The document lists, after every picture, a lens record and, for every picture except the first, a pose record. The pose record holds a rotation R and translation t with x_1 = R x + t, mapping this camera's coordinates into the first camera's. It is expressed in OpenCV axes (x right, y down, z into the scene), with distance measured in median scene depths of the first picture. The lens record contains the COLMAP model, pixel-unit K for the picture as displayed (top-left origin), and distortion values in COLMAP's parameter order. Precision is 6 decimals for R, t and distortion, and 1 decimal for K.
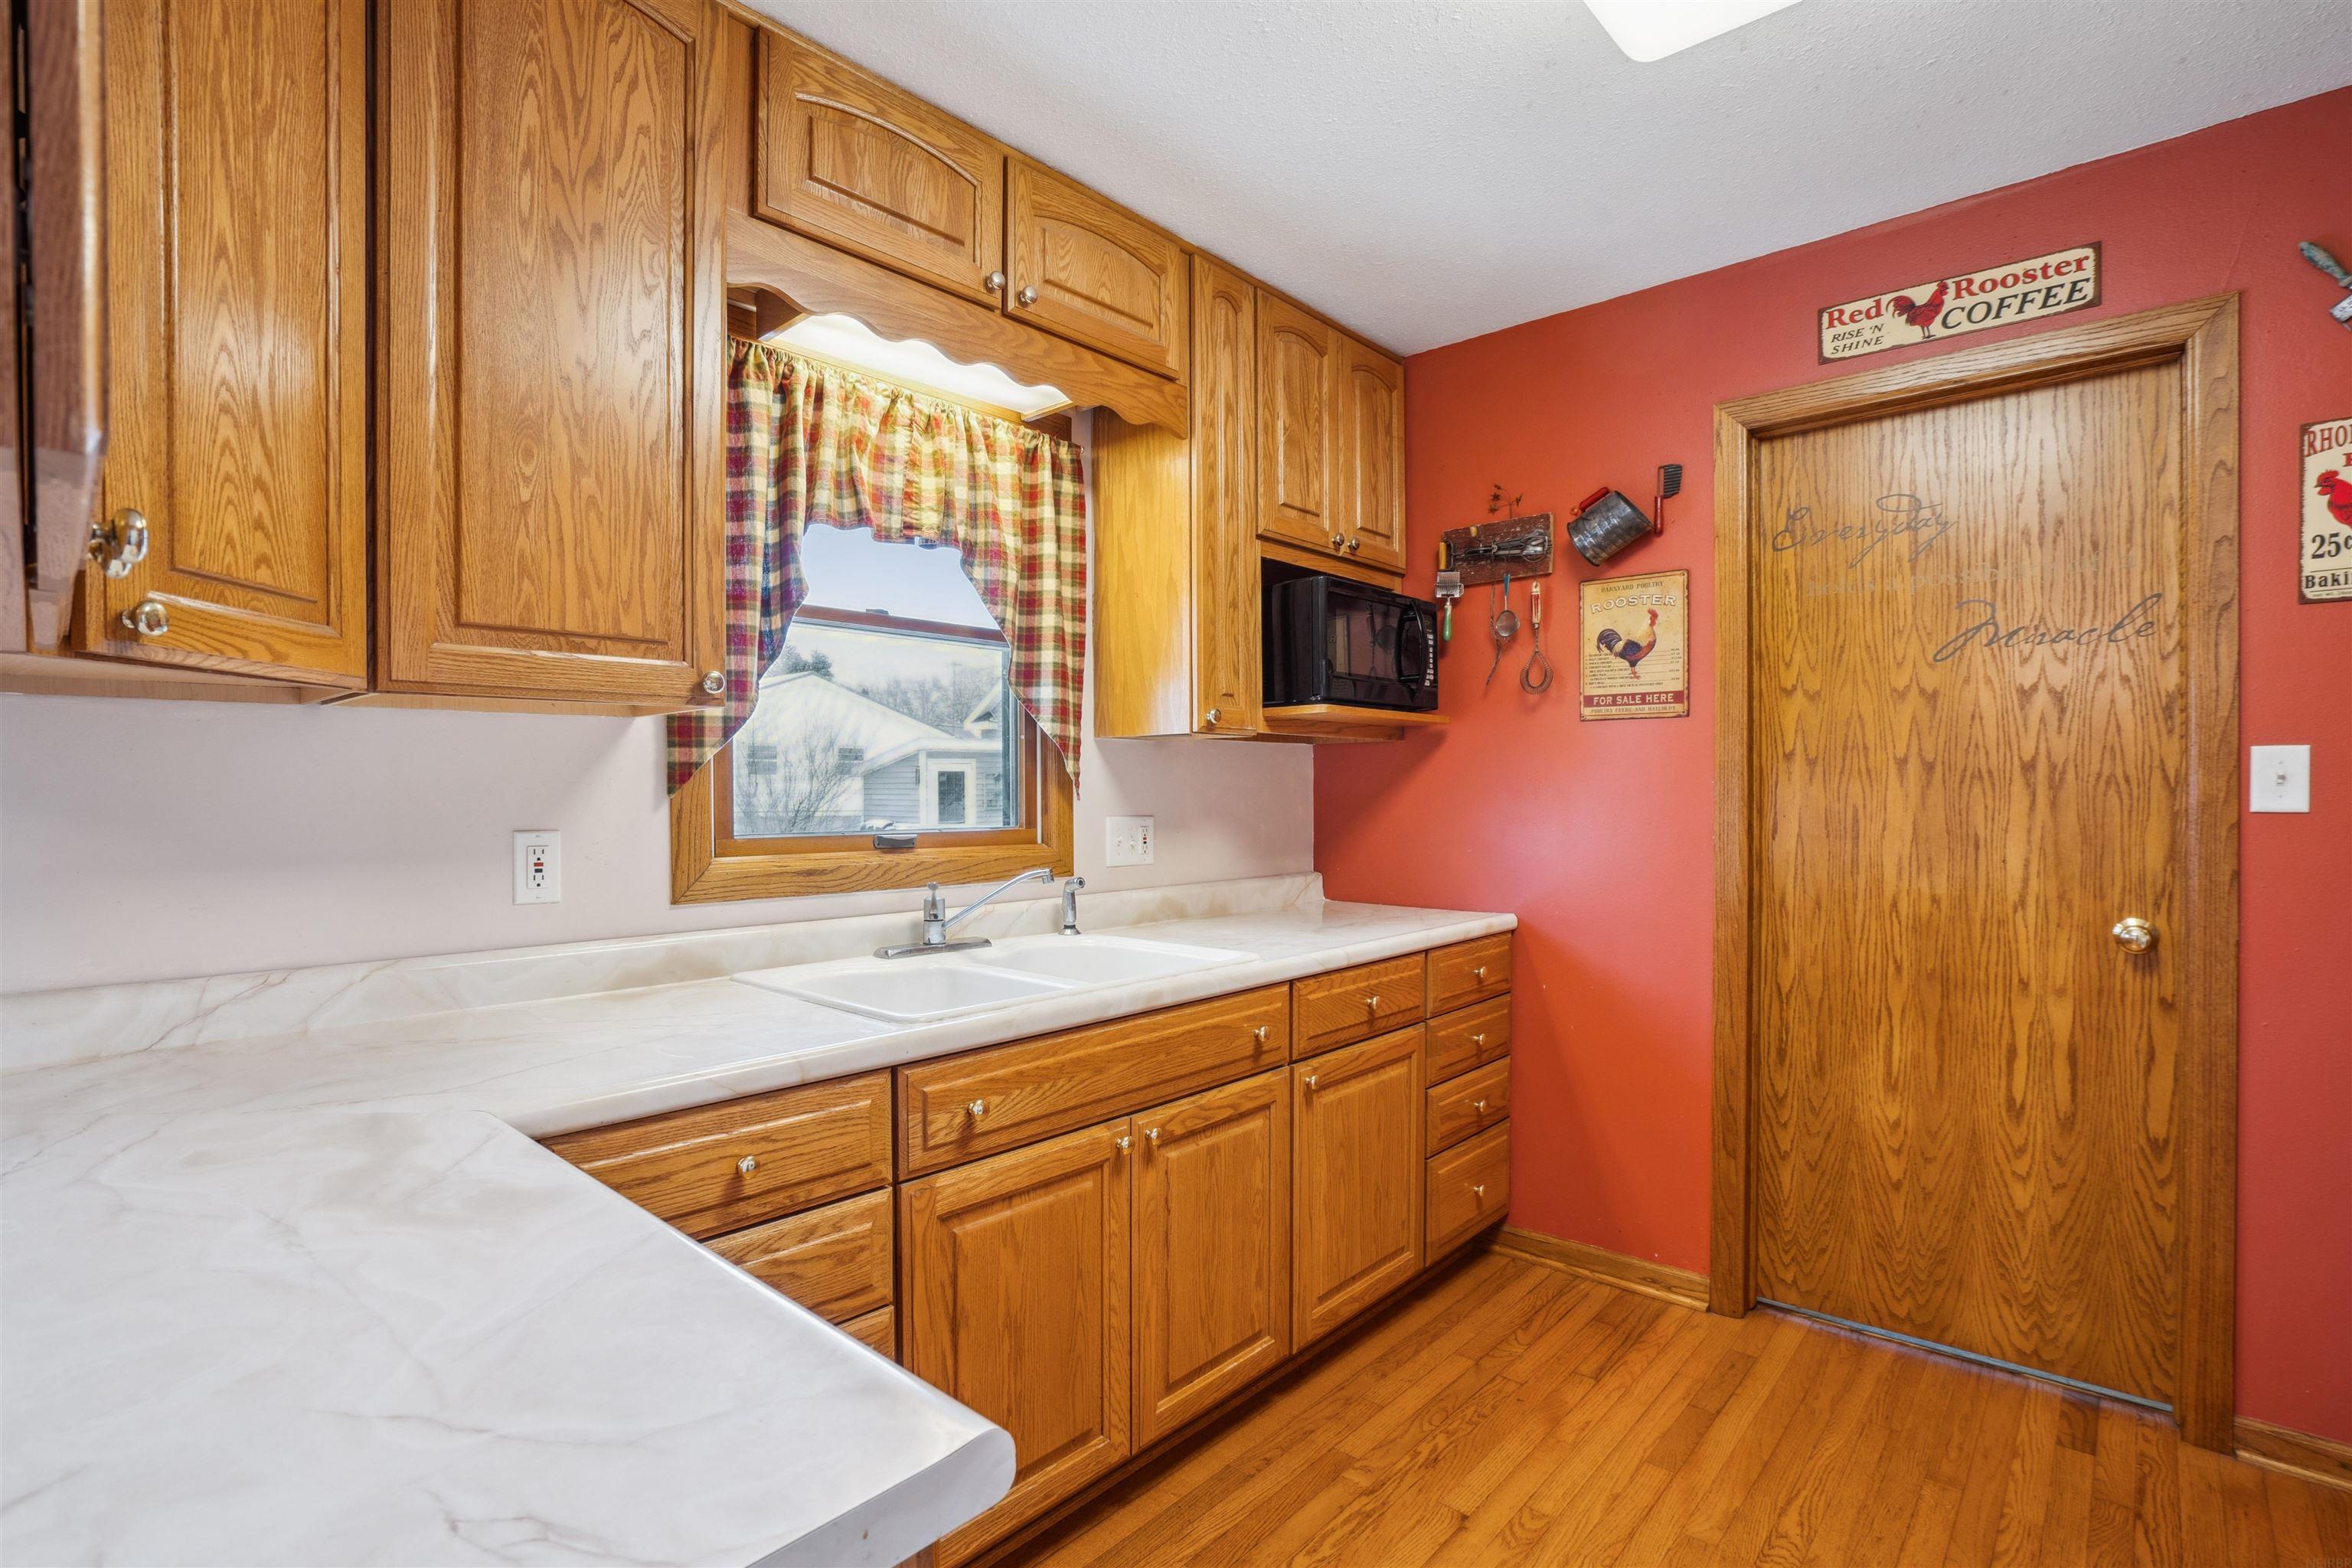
lens RADIAL K [[1089.7, 0, 1175.7], [0, 1089.7, 789.9], [0, 0, 1]] dist [-0.001143, -0.000281]
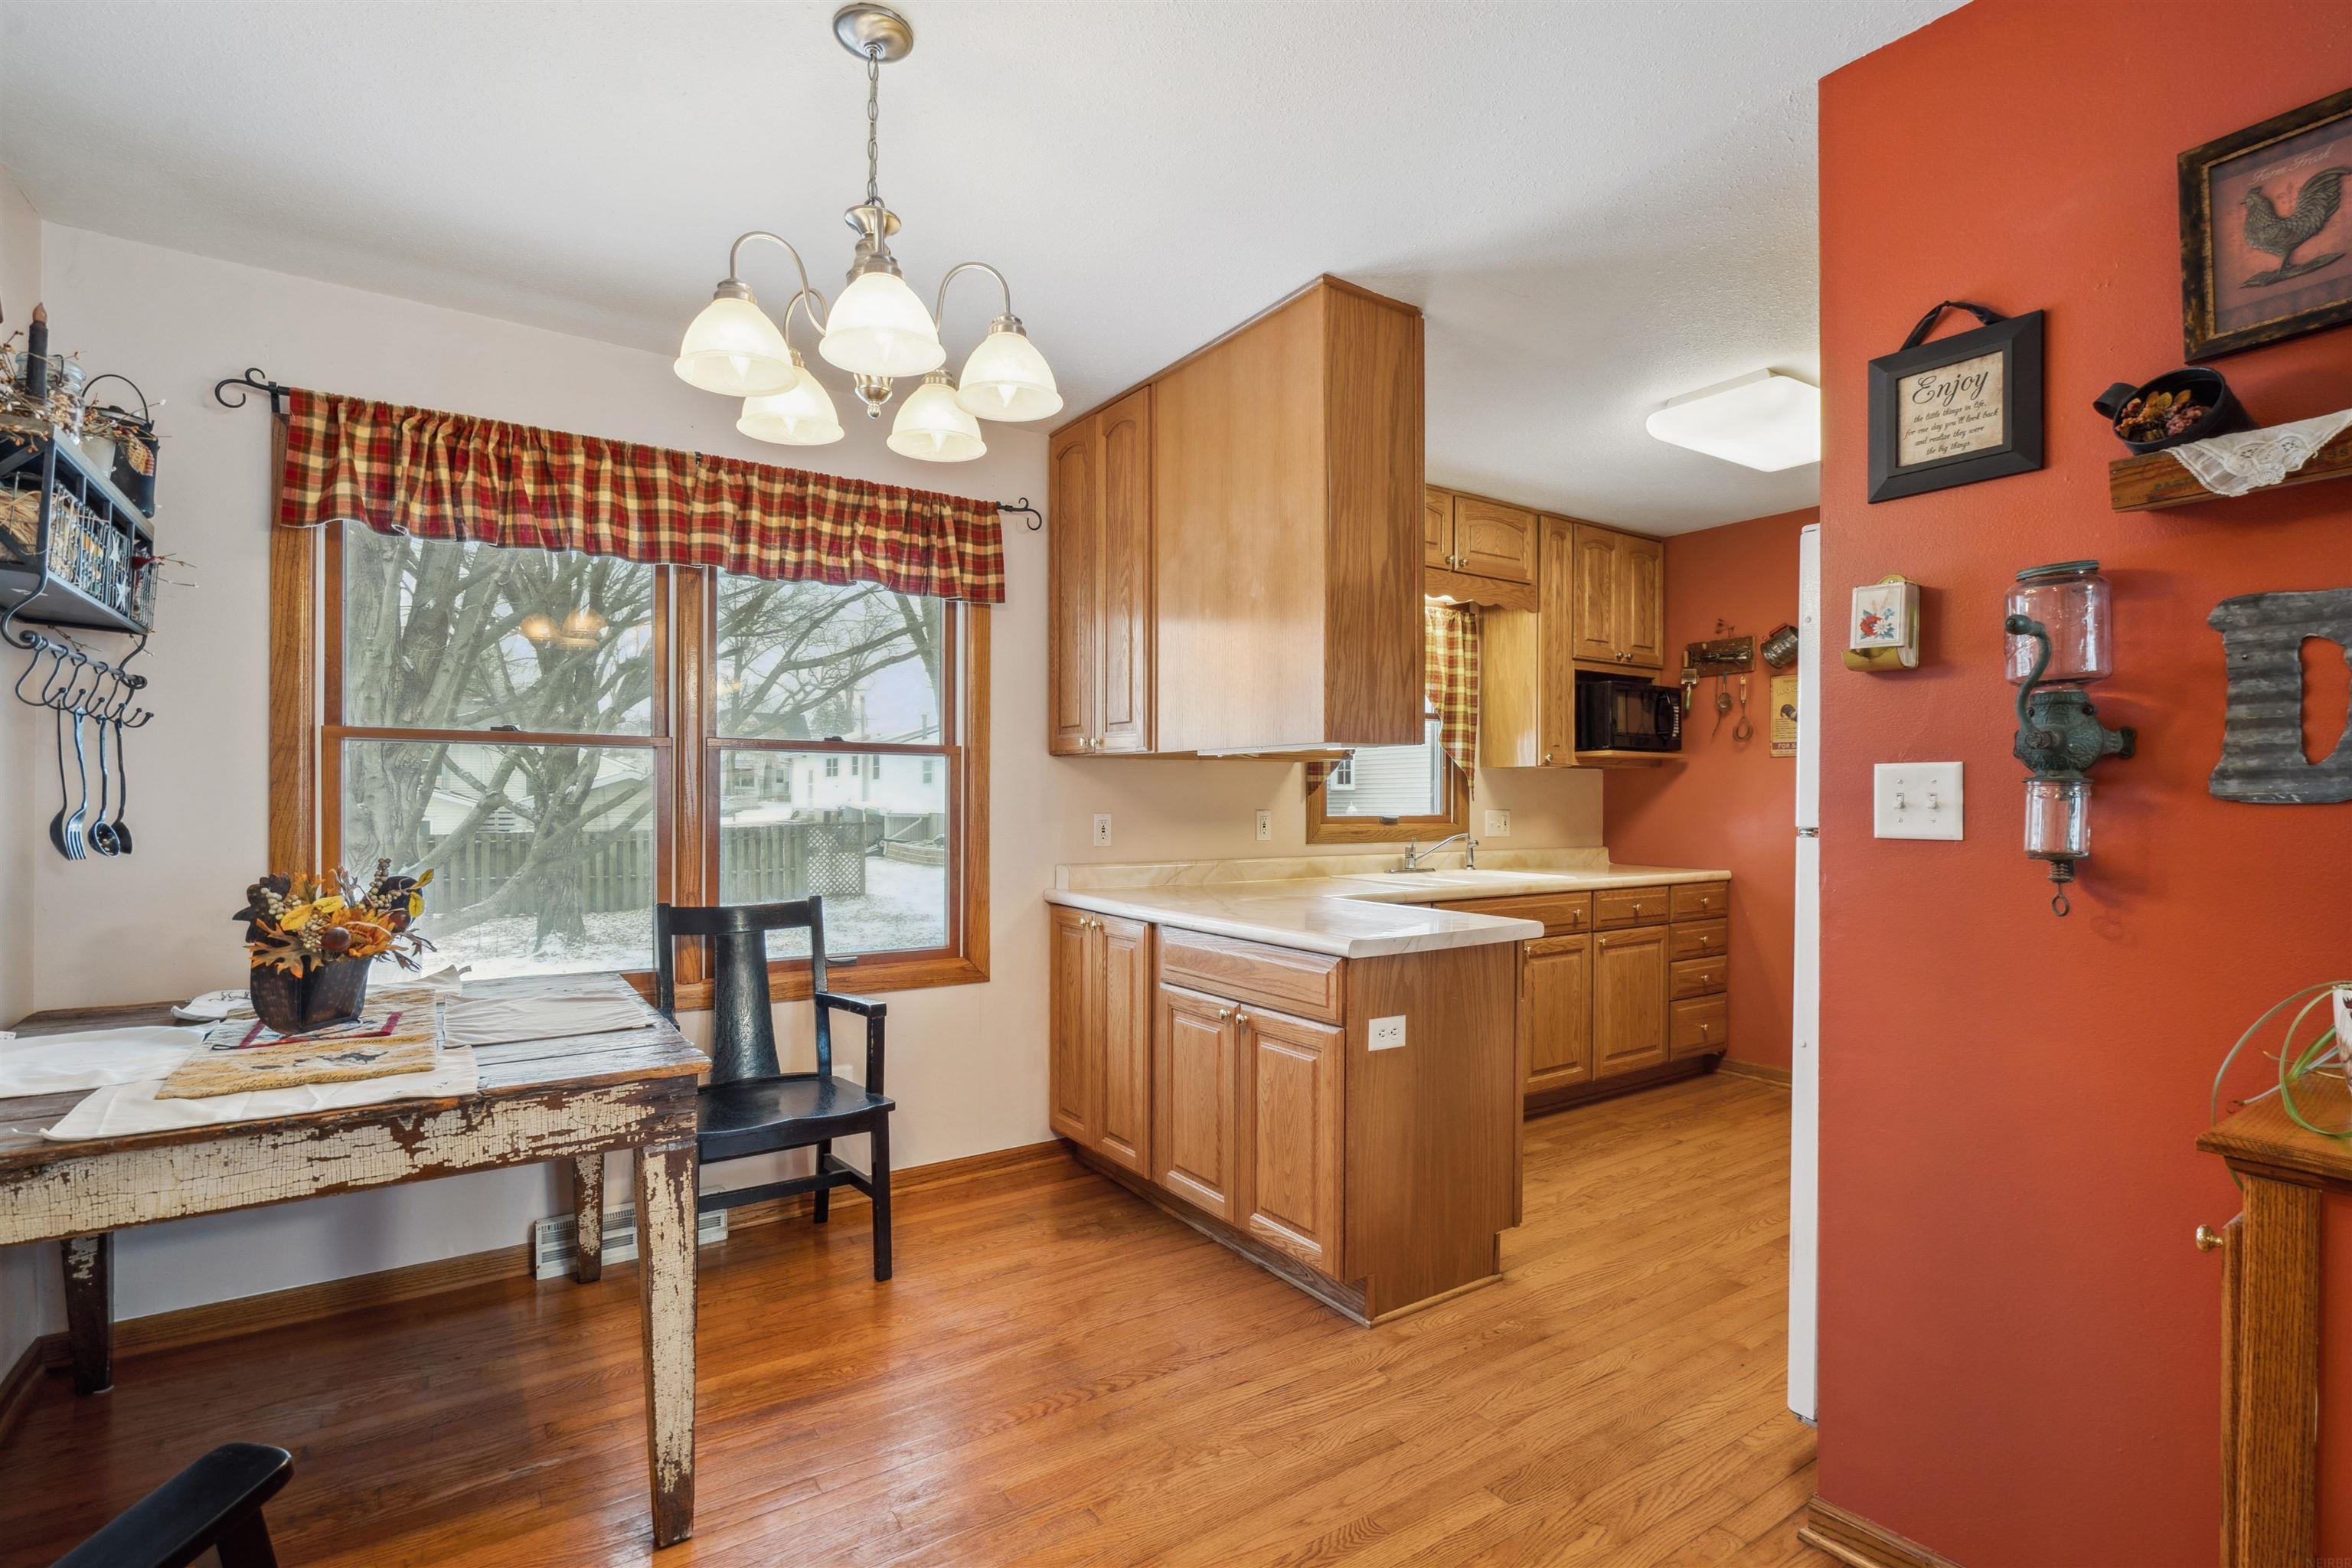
lens RADIAL K [[1089.7, 0, 1171.5], [0, 1089.7, 791.6], [0, 0, 1]] dist [-0.001143, -0.000281]
pose [[0.970304, 0.007102, -0.241782, -0.139054], [-0.007749, 0.999968, -0.001723, 0.001083], [0.241763, 0.003545, 0.970329, -0.964263]]
